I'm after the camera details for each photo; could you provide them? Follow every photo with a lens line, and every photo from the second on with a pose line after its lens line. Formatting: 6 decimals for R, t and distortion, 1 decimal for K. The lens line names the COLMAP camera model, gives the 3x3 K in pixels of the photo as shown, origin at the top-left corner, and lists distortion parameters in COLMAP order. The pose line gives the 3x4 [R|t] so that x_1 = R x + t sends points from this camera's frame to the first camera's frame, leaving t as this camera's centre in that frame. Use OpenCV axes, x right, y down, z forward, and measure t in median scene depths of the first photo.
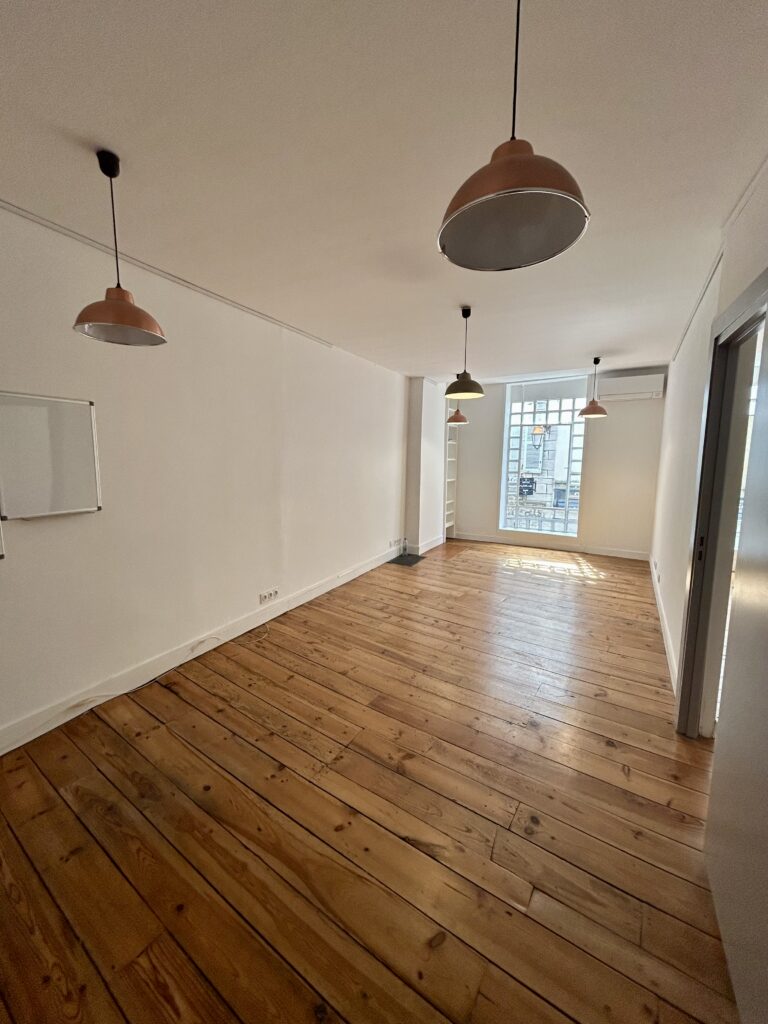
lens RADIAL K [[412.7, 0, 383.4], [0, 412.7, 510.7], [0, 0, 1]] dist [-0.008863, -0.000075]
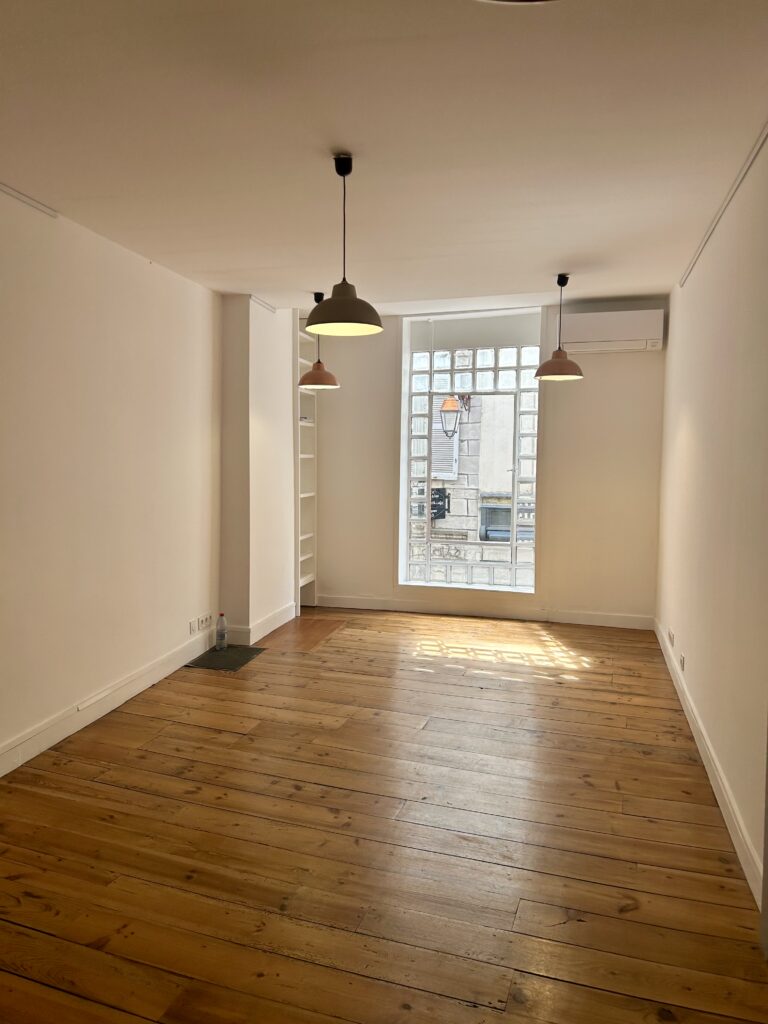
lens RADIAL K [[768.7, 0, 375.9], [0, 768.7, 507.8], [0, 0, 1]] dist [0.038983, -0.043880]
pose [[0.964105, -0.019659, 0.264792, -0.013701], [0.034686, 0.998034, -0.052196, -0.007128], [-0.263245, 0.059507, 0.962892, 0.068082]]
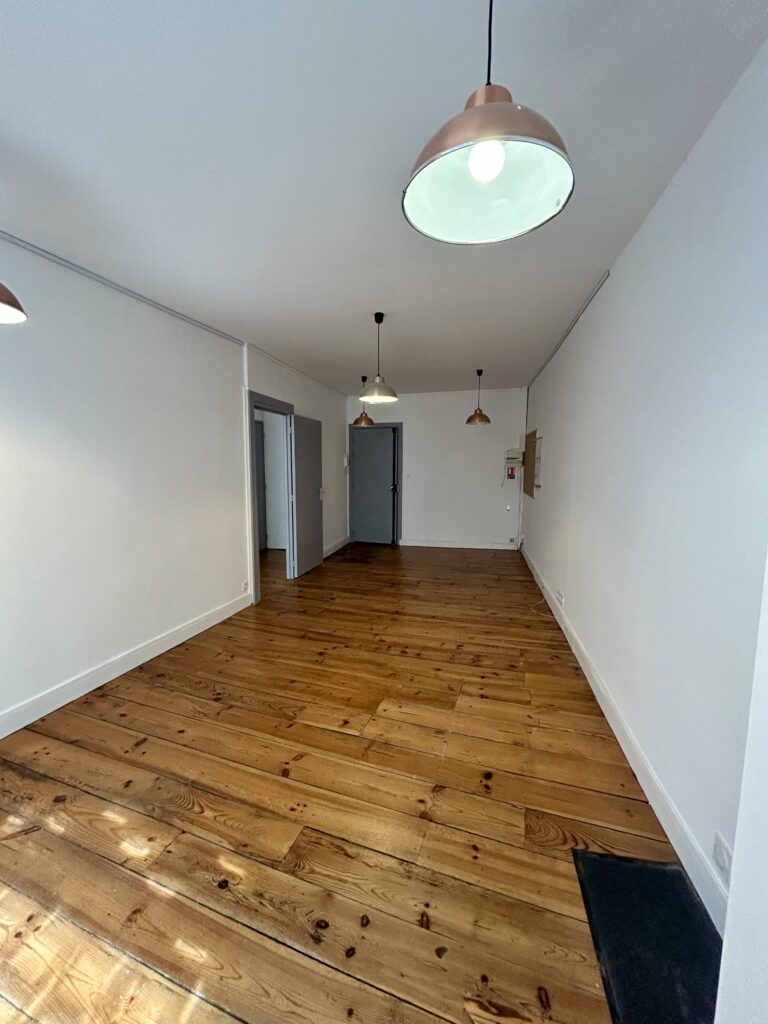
lens RADIAL K [[412.7, 0, 383.1], [0, 412.7, 510.5], [0, 0, 1]] dist [-0.008863, -0.000075]
pose [[-0.969919, 0.018295, -0.242740, 0.305448], [-0.041813, 0.969831, 0.240167, -0.178757], [0.239811, 0.243092, -0.939892, 1.410985]]
